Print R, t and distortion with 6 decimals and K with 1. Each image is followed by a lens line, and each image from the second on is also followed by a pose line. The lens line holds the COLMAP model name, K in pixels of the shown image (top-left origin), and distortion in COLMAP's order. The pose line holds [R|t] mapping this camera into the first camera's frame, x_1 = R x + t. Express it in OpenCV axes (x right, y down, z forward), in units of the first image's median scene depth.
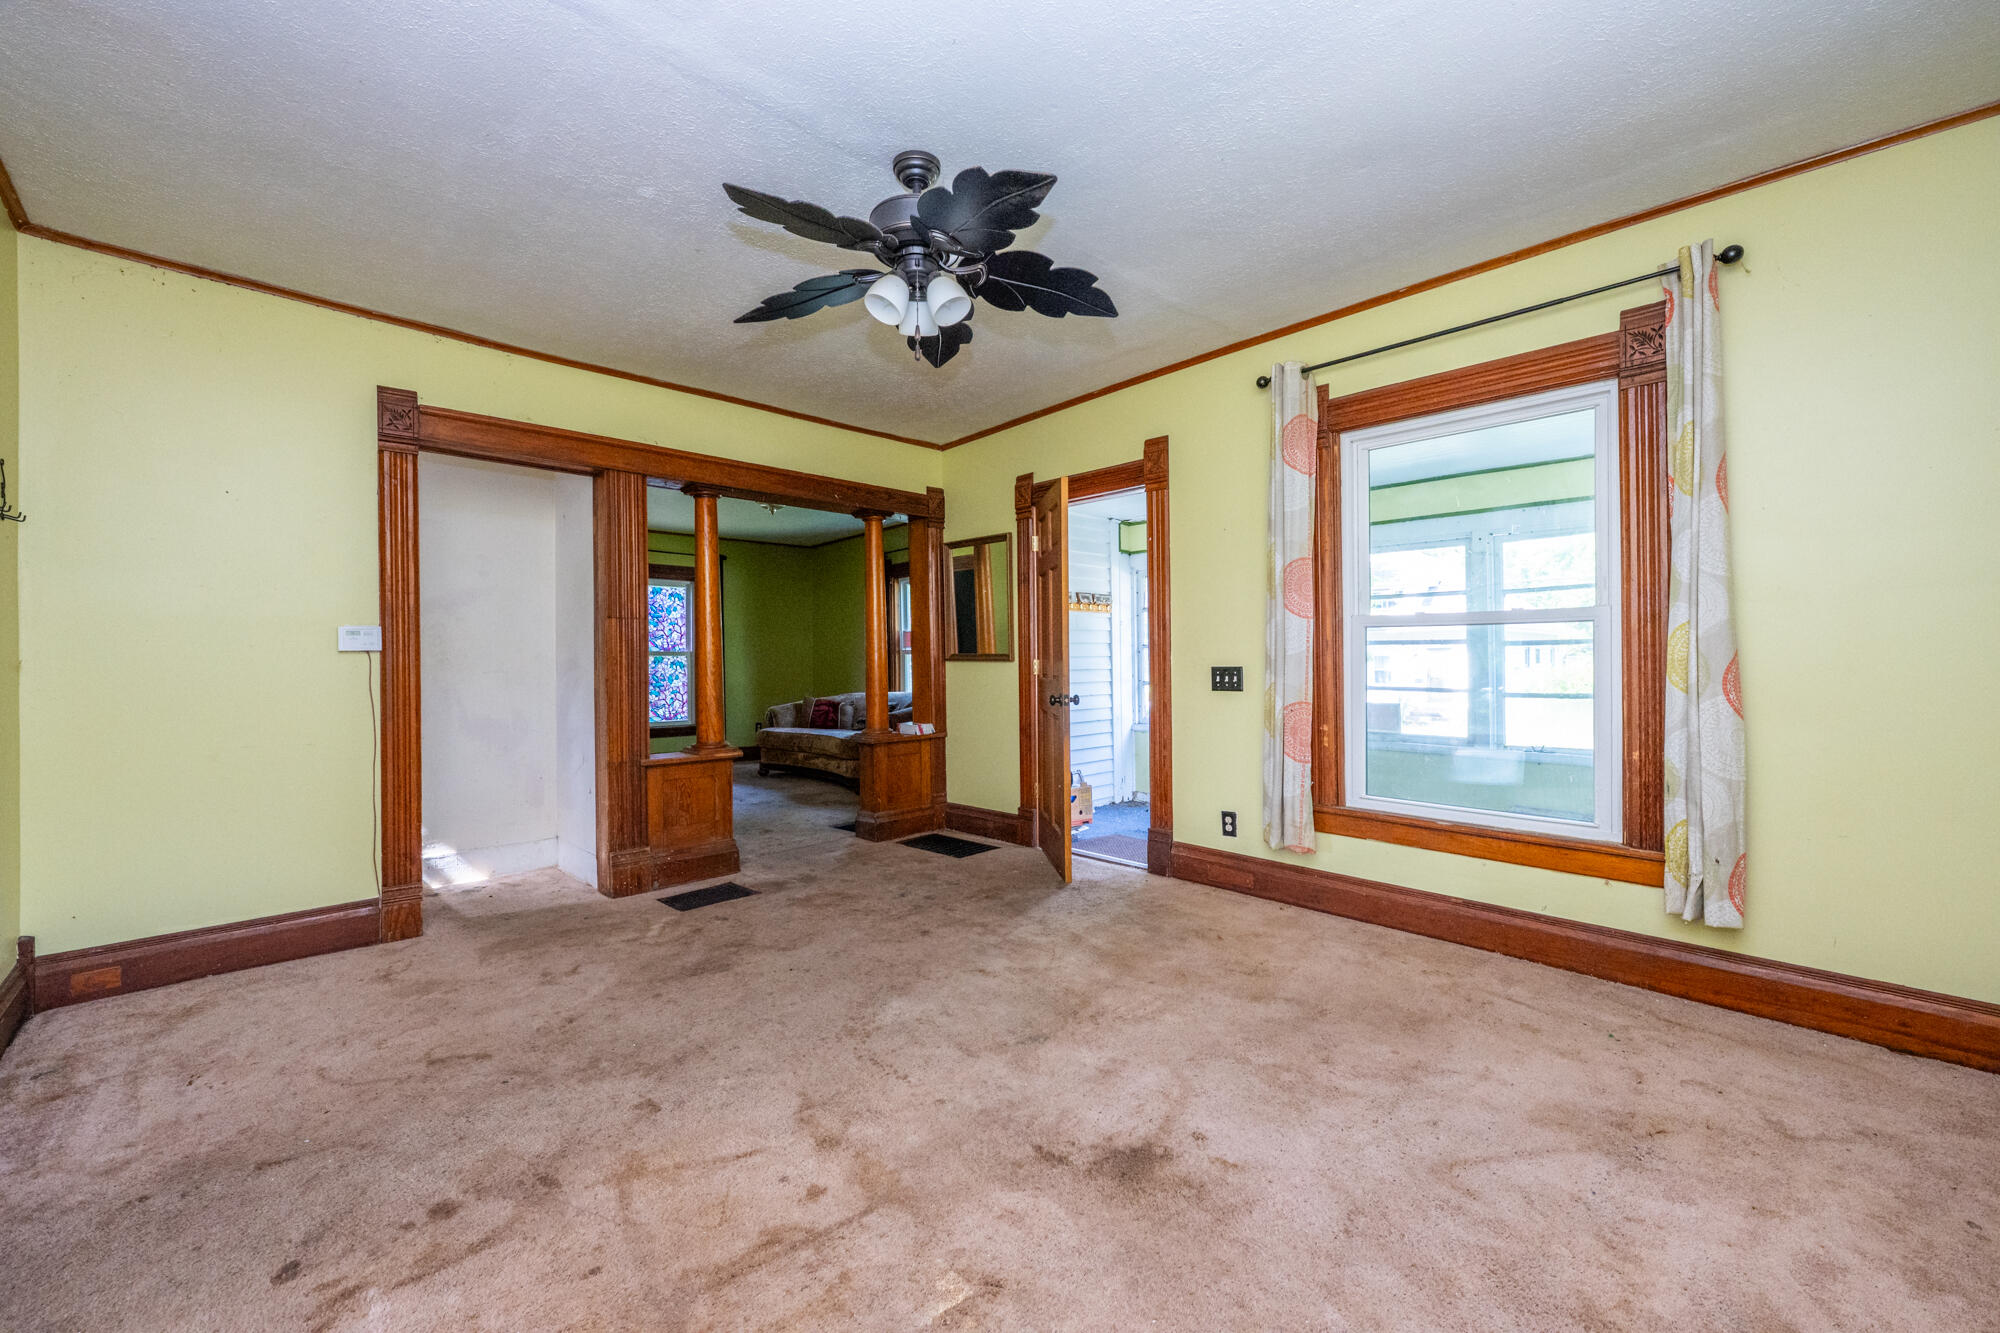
lens RADIAL K [[793.3, 0, 996.5], [0, 793.3, 658.8], [0, 0, 1]] dist [0.001397, 0.000252]
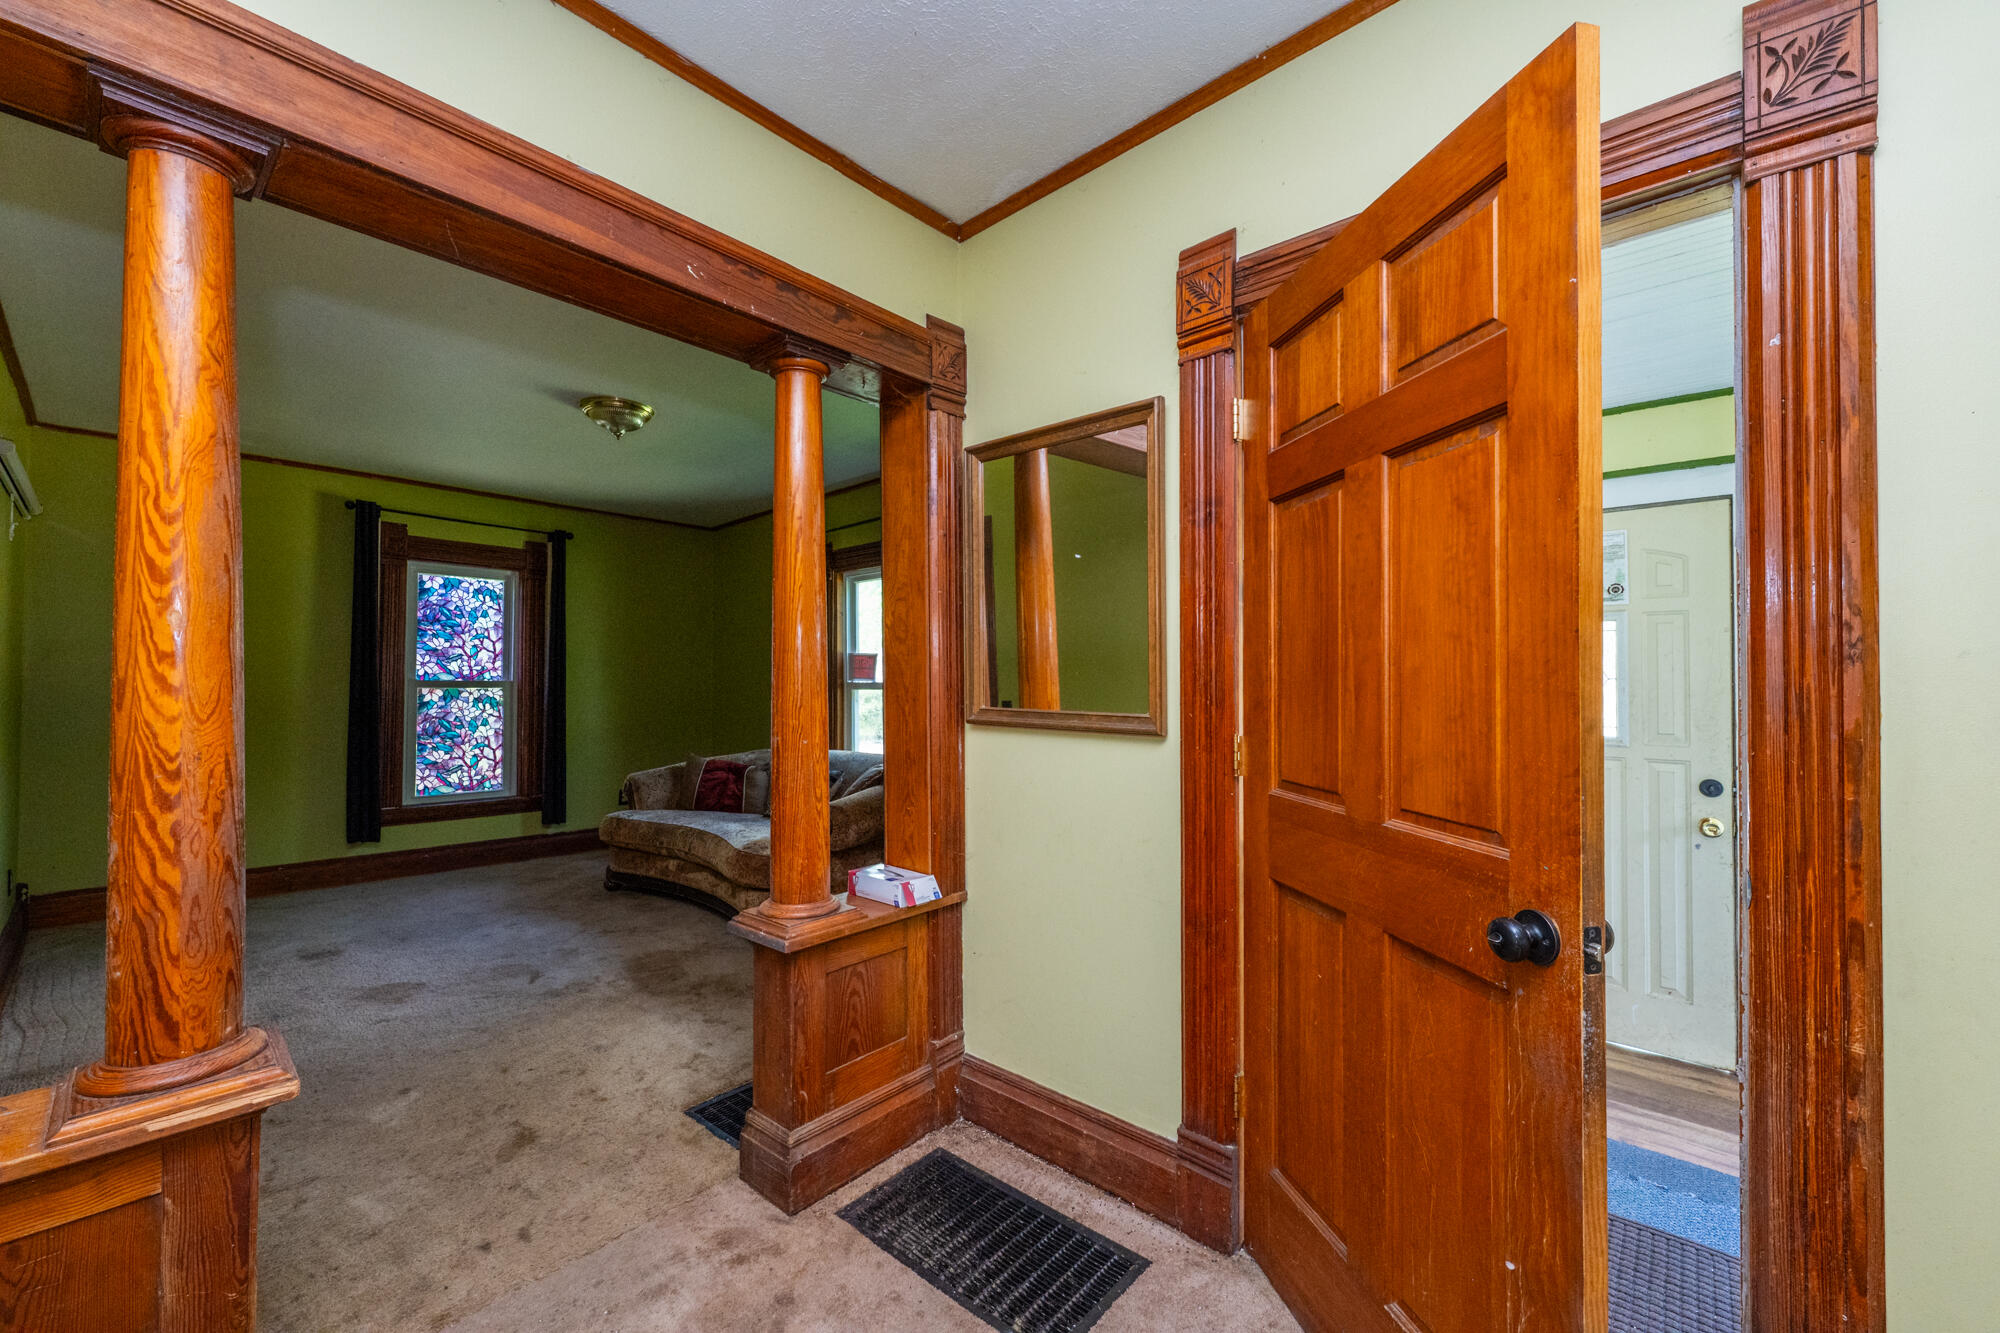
lens RADIAL K [[789.5, 0, 989.4], [0, 789.5, 672.5], [0, 0, 1]] dist [0.000702, 0.000133]
pose [[0.997266, 0.011716, 0.072958, -0.086483], [-0.010748, 0.999849, -0.013644, -0.020187], [-0.073107, 0.012823, 0.997242, 0.600138]]
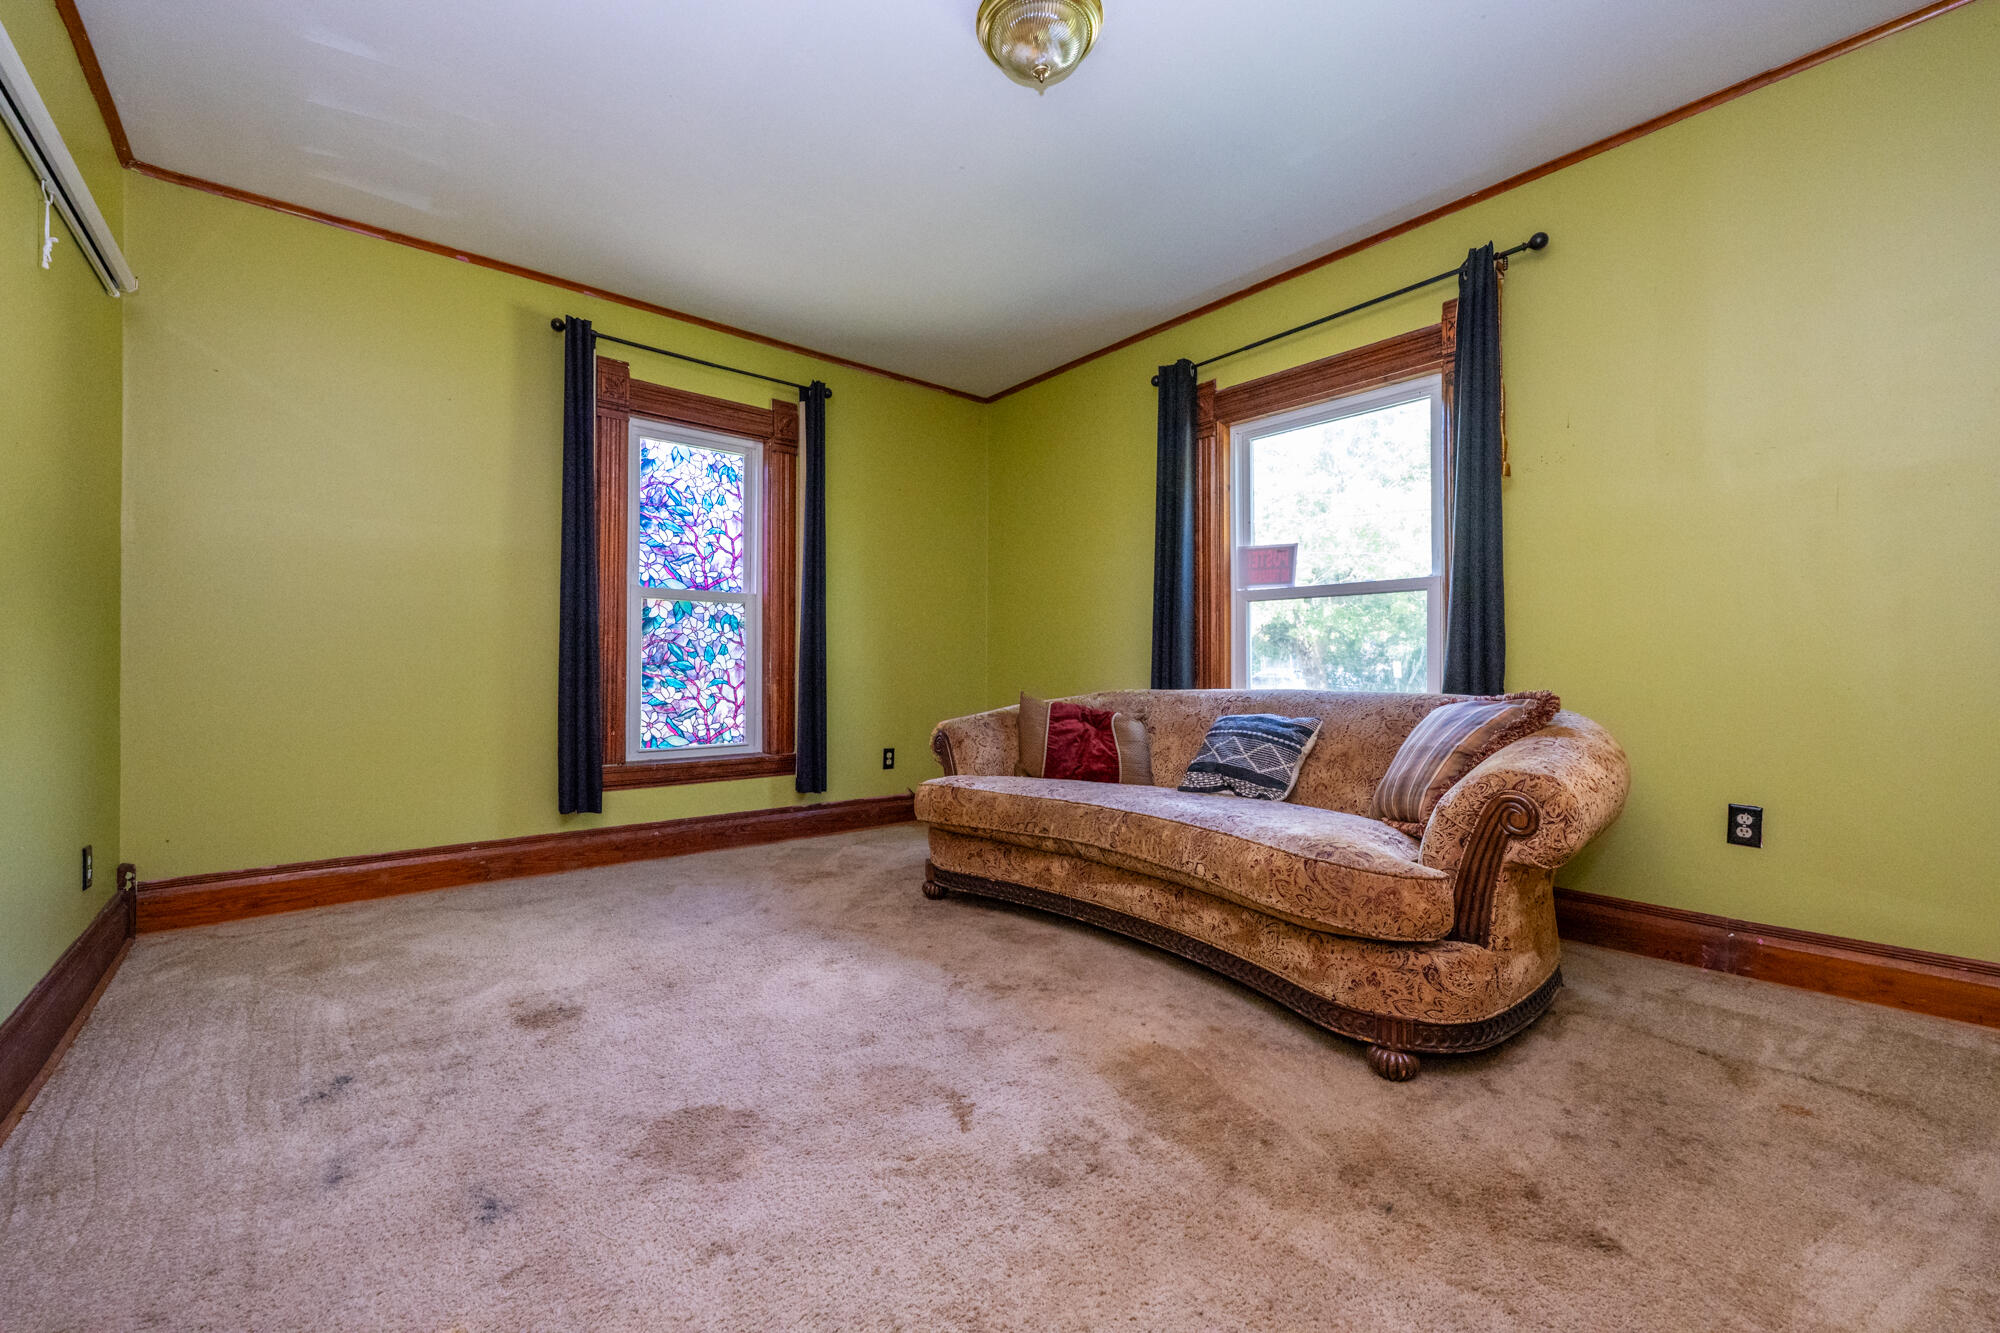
lens RADIAL K [[793.3, 0, 996.5], [0, 793.3, 658.8], [0, 0, 1]] dist [0.001397, 0.000252]
pose [[0.998133, 0.012986, -0.059677, -0.381583], [-0.012844, 0.999914, 0.002761, 0.044232], [0.059708, -0.001990, 0.998214, 0.966315]]
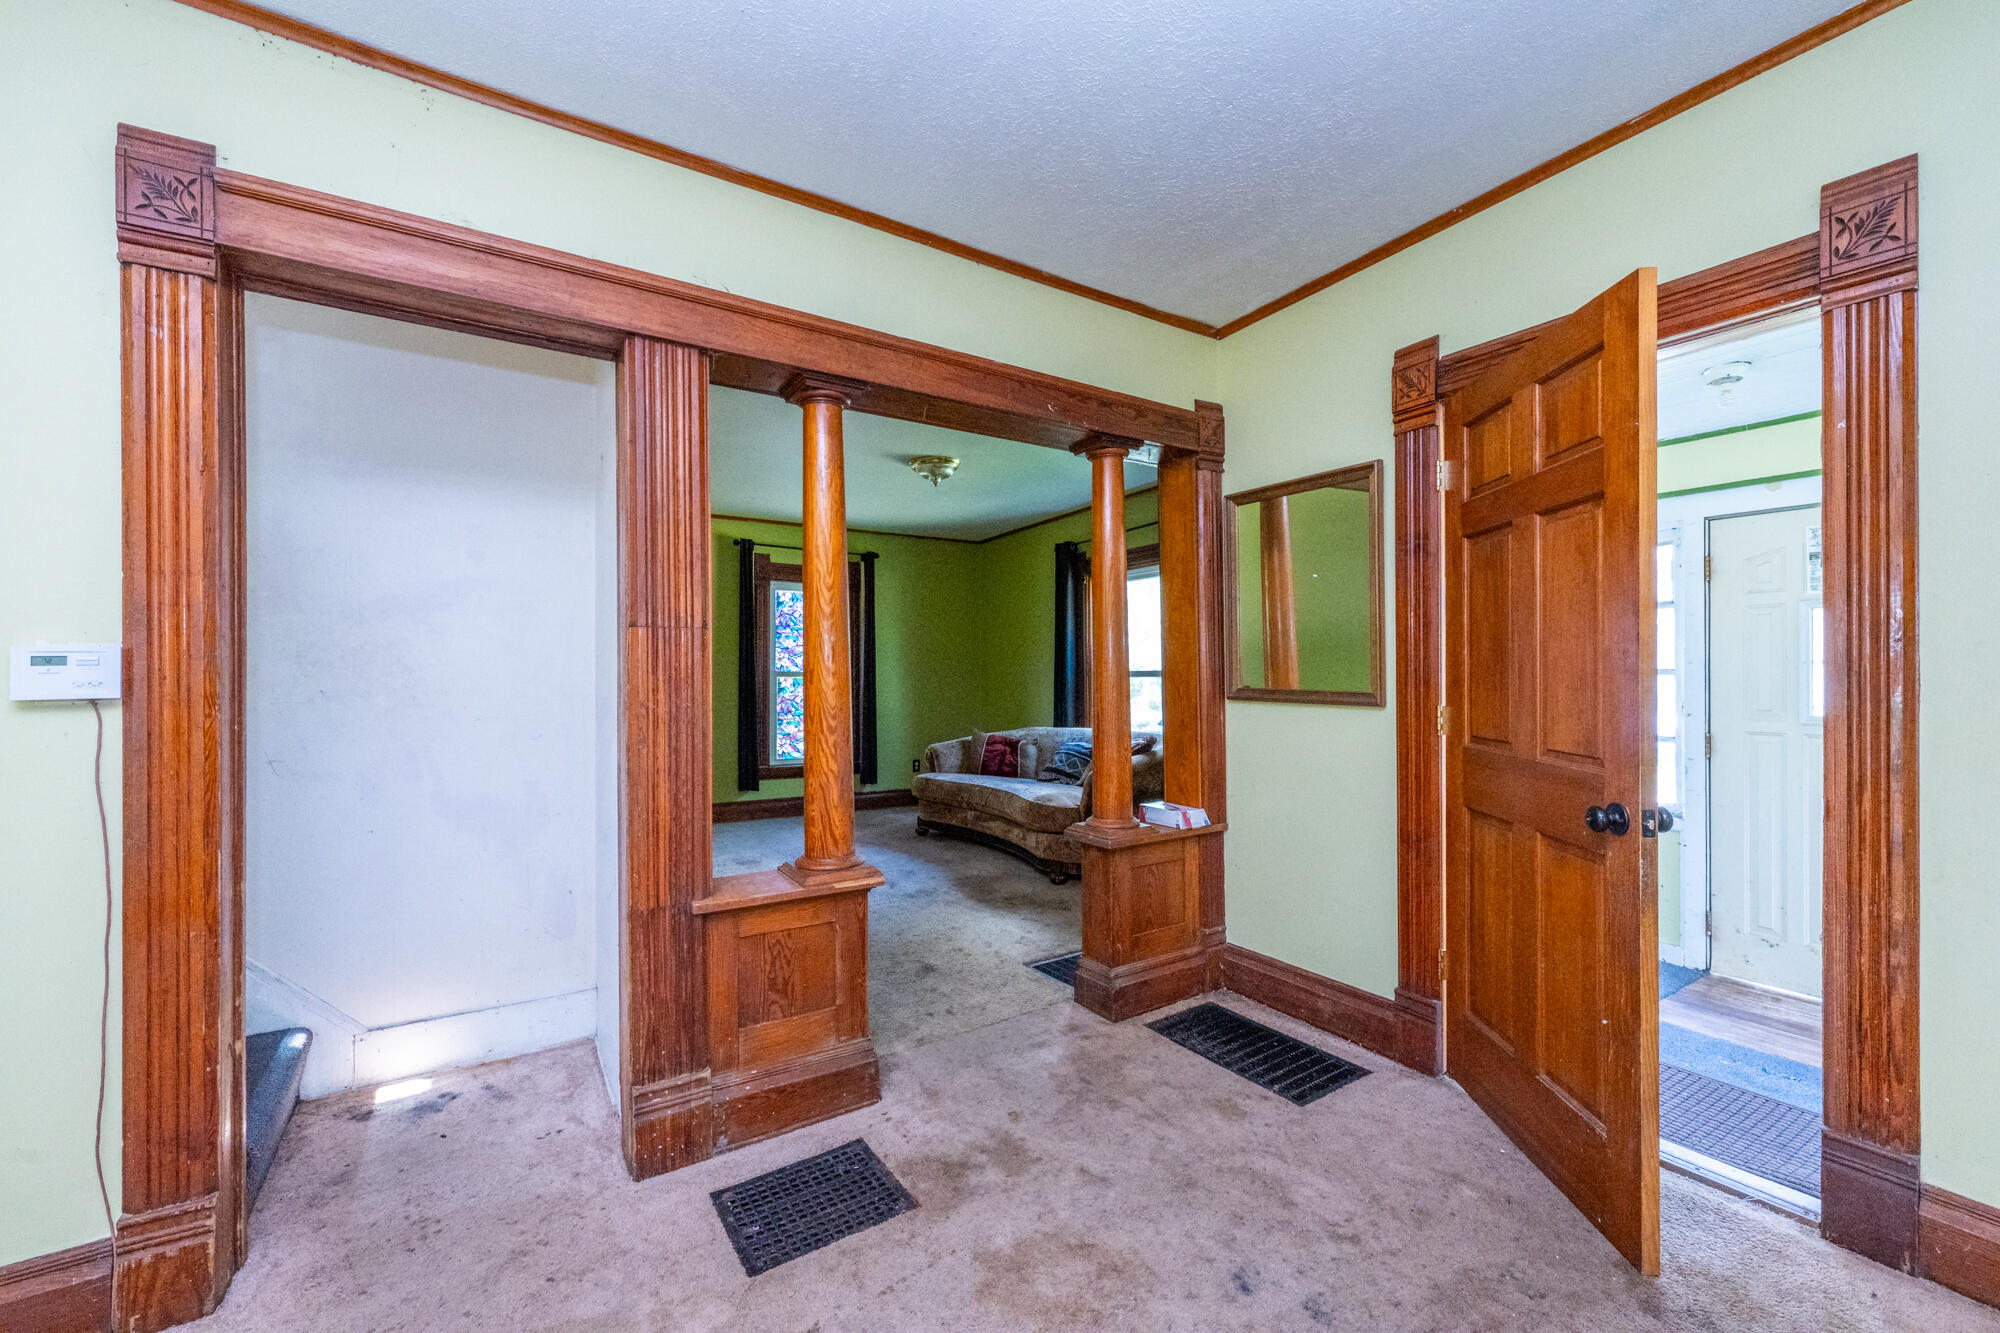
lens RADIAL K [[789.5, 0, 989.4], [0, 789.5, 672.5], [0, 0, 1]] dist [0.000702, 0.000133]
pose [[0.979947, 0.004898, -0.199196, -0.124082], [-0.004676, 0.999988, 0.001585, -0.018059], [0.199201, -0.000621, 0.979958, 0.419052]]
